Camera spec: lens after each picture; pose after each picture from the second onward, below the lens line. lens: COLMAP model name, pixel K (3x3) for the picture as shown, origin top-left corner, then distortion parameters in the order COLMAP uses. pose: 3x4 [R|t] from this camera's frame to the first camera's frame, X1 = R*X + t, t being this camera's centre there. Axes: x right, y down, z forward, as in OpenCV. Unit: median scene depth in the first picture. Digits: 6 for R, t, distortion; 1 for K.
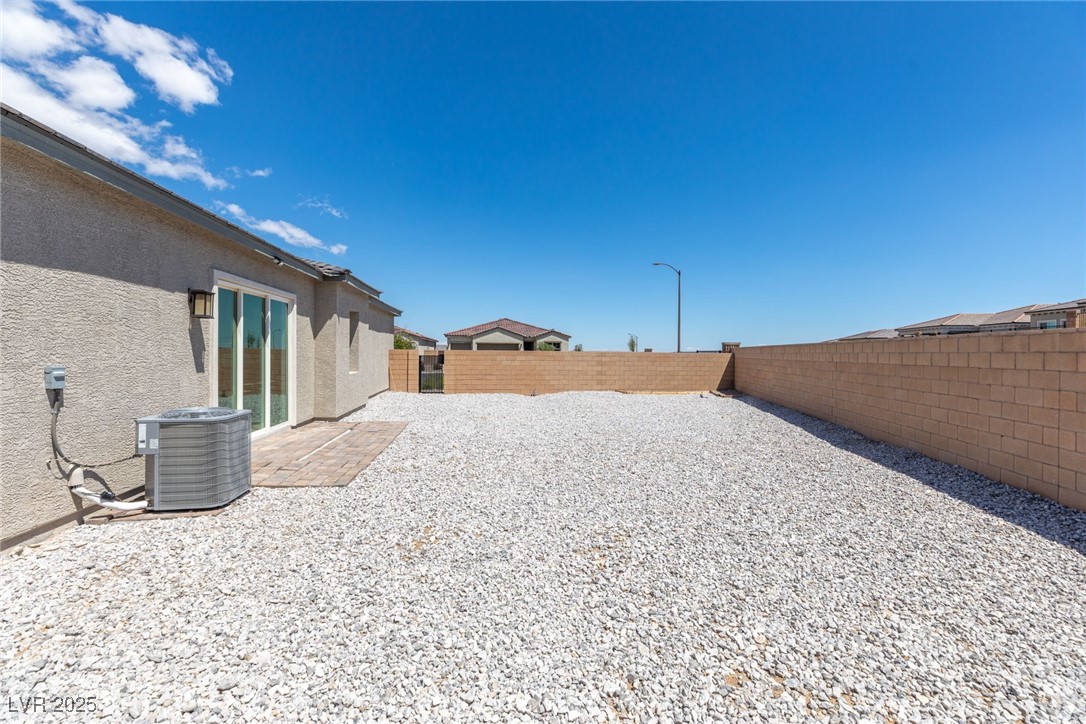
lens RADIAL K [[482.4, 0, 551.6], [0, 482.4, 357.4], [0, 0, 1]] dist [0.003985, -0.000027]
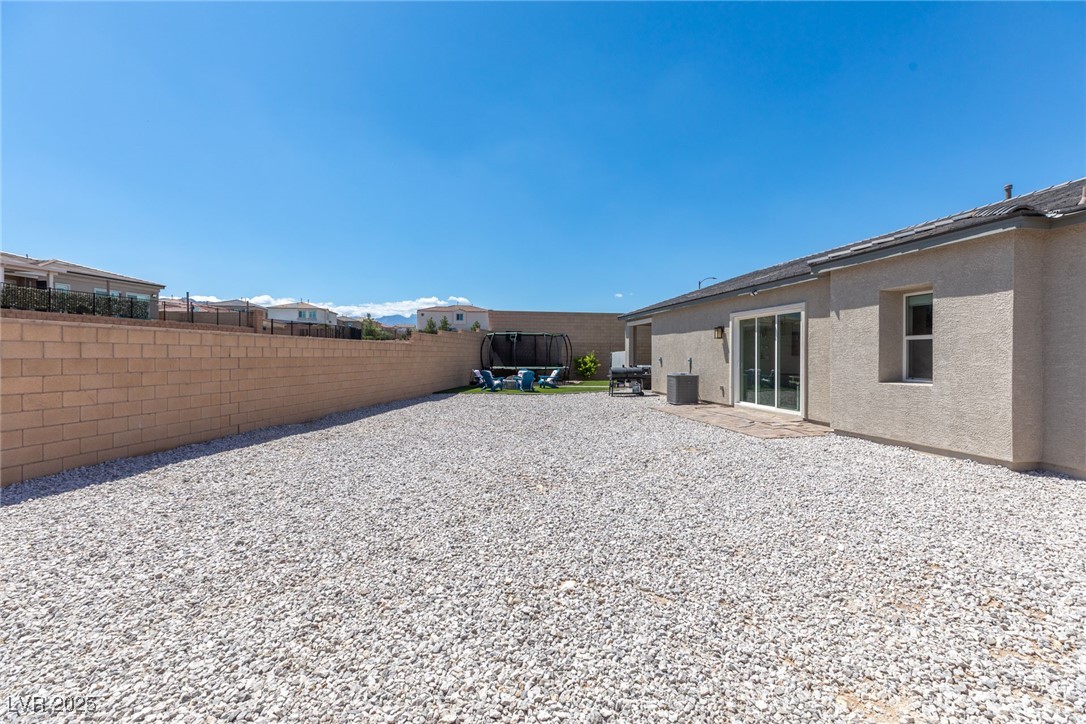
lens RADIAL K [[482.4, 0, 551.6], [0, 482.4, 357.4], [0, 0, 1]] dist [0.003985, -0.000027]
pose [[-0.998816, -0.011071, -0.047367, 0.051550], [-0.011698, 0.999847, 0.012969, -0.003736], [0.047216, 0.013507, -0.998793, 0.956781]]
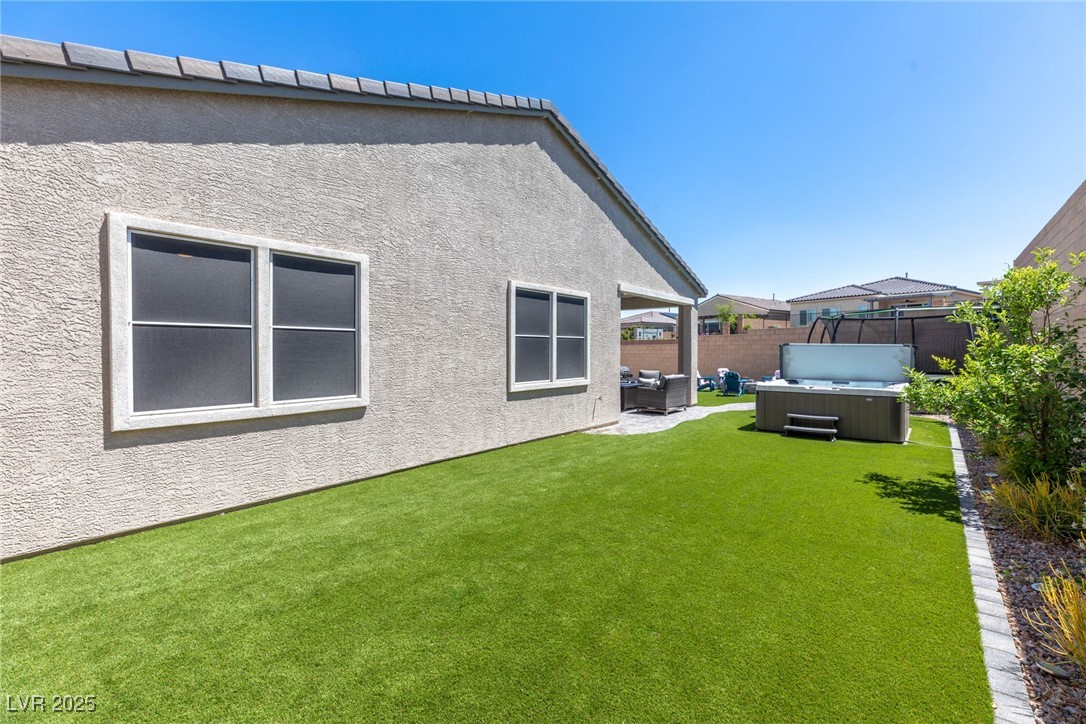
lens RADIAL K [[482.4, 0, 551.6], [0, 482.4, 357.4], [0, 0, 1]] dist [0.003985, -0.000027]
pose [[0.725859, -0.018654, 0.687590, -0.755618], [0.013105, 0.999826, 0.013291, -0.002393], [-0.687718, -0.000637, 0.725977, -0.436880]]
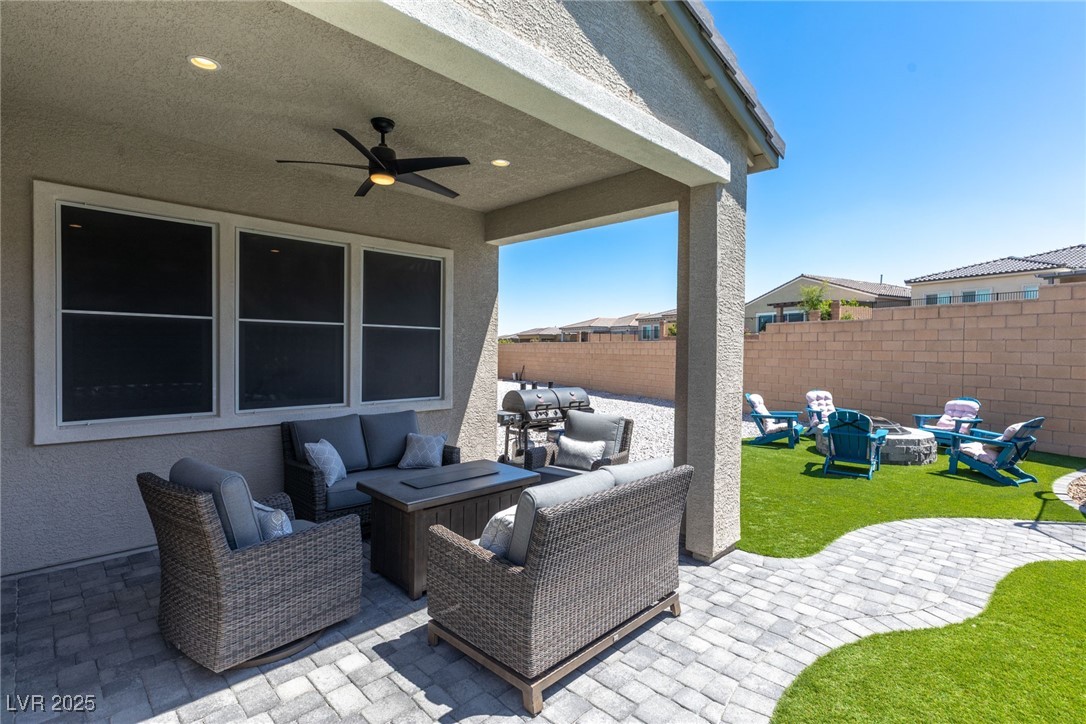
lens RADIAL K [[524.3, 0, 555.8], [0, 524.3, 357.6], [0, 0, 1]] dist [-0.001552, 0.000350]
pose [[0.793584, -0.011632, 0.608349, -0.340789], [0.003326, 0.999885, 0.014780, -0.002160], [-0.608451, -0.009706, 0.793532, -0.213424]]
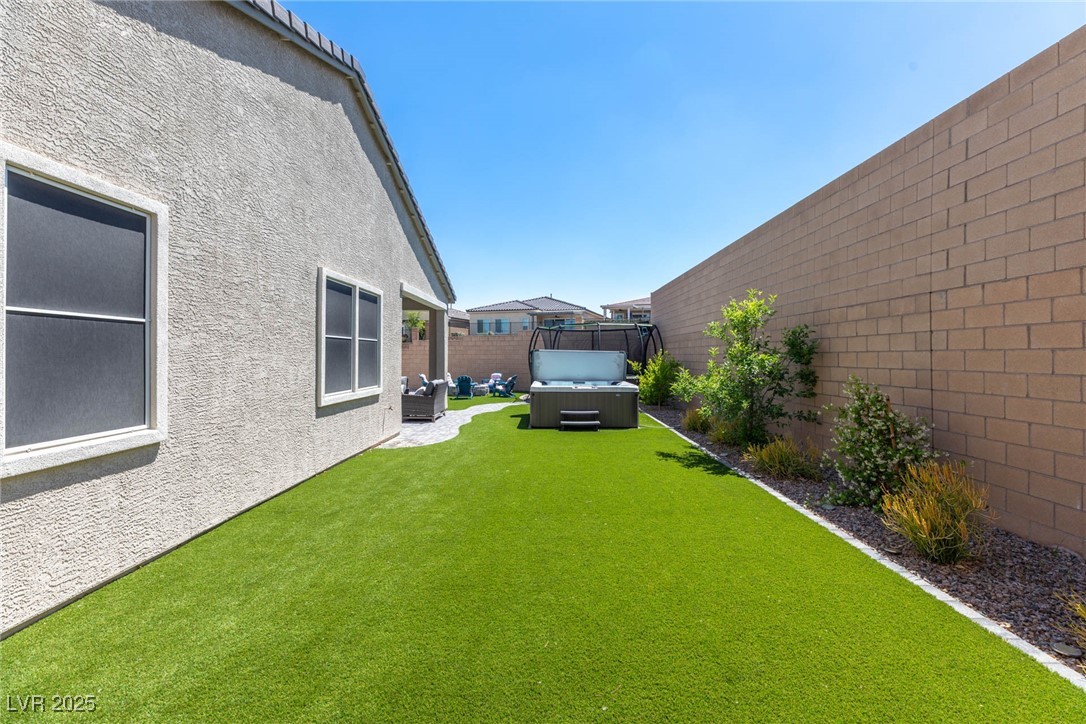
lens RADIAL K [[482.4, 0, 551.6], [0, 482.4, 357.4], [0, 0, 1]] dist [0.003985, -0.000027]
pose [[0.140113, -0.011239, 0.990072, -0.795988], [0.006854, 0.999923, 0.010381, -0.003563], [-0.990112, 0.005331, 0.140179, -0.331269]]
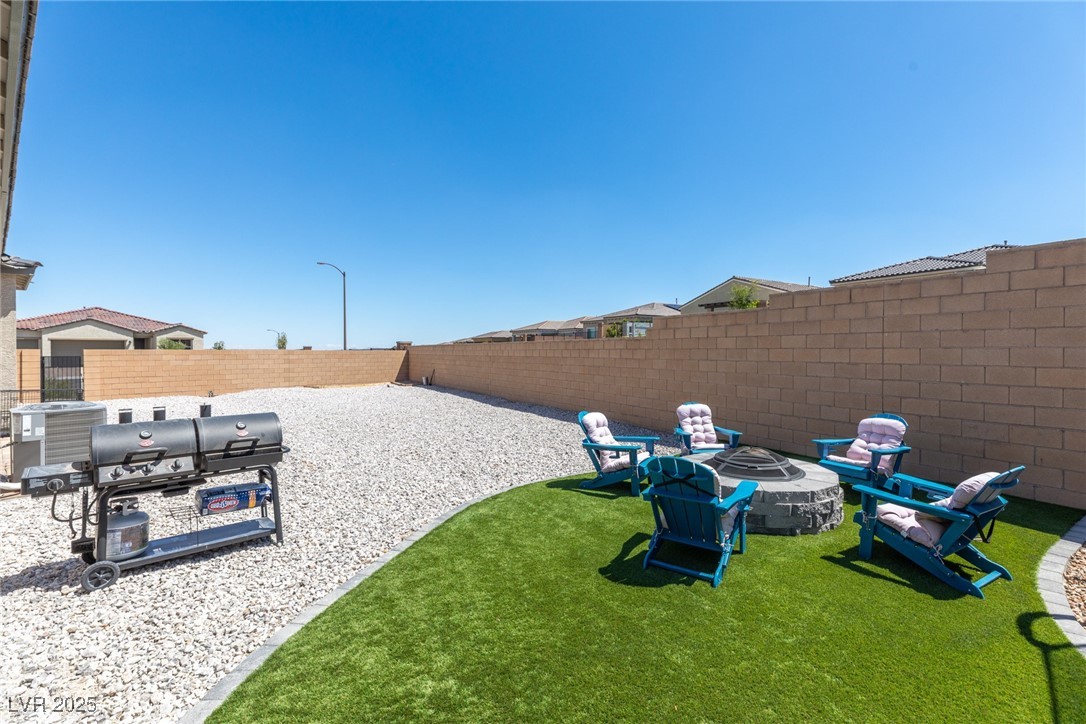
lens RADIAL K [[482.4, 0, 551.6], [0, 482.4, 357.4], [0, 0, 1]] dist [0.003985, -0.000027]
pose [[0.758685, -0.017640, 0.651219, -0.144247], [0.013519, 0.999844, 0.011334, -0.000036], [-0.651318, 0.000205, 0.758805, -0.164013]]
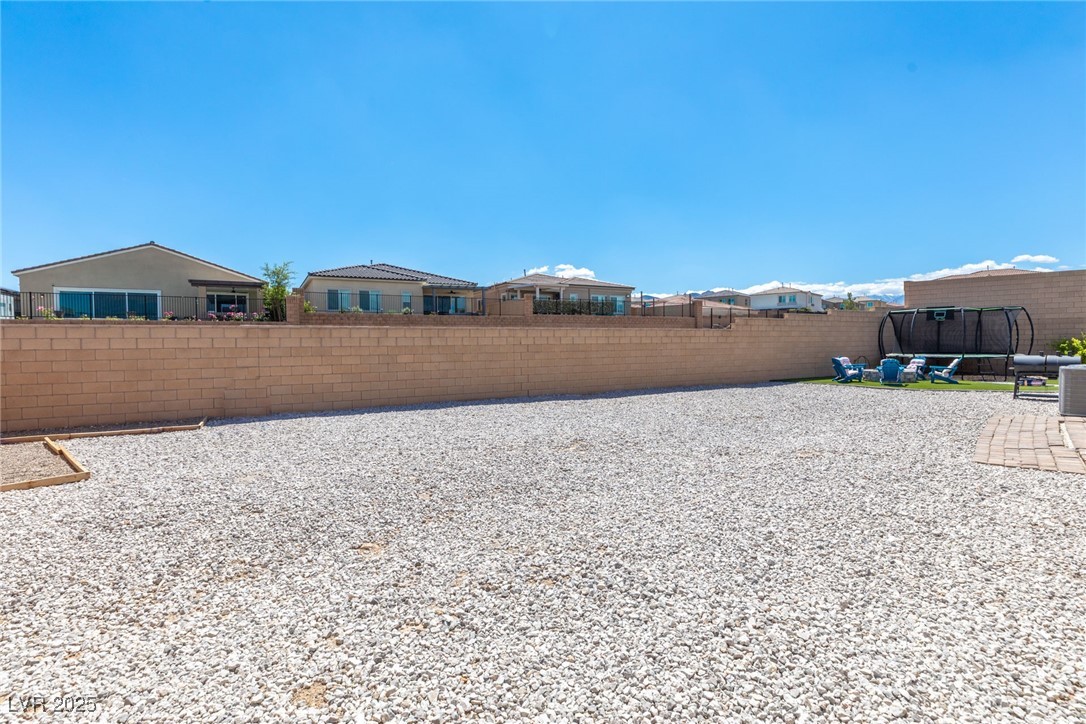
lens RADIAL K [[524.3, 0, 555.8], [0, 524.3, 357.6], [0, 0, 1]] dist [-0.001552, 0.000350]
pose [[-0.631244, -0.023156, 0.775239, -0.243253], [0.011621, 0.999160, 0.039307, -0.004160], [-0.775498, 0.033821, -0.630444, 0.919736]]
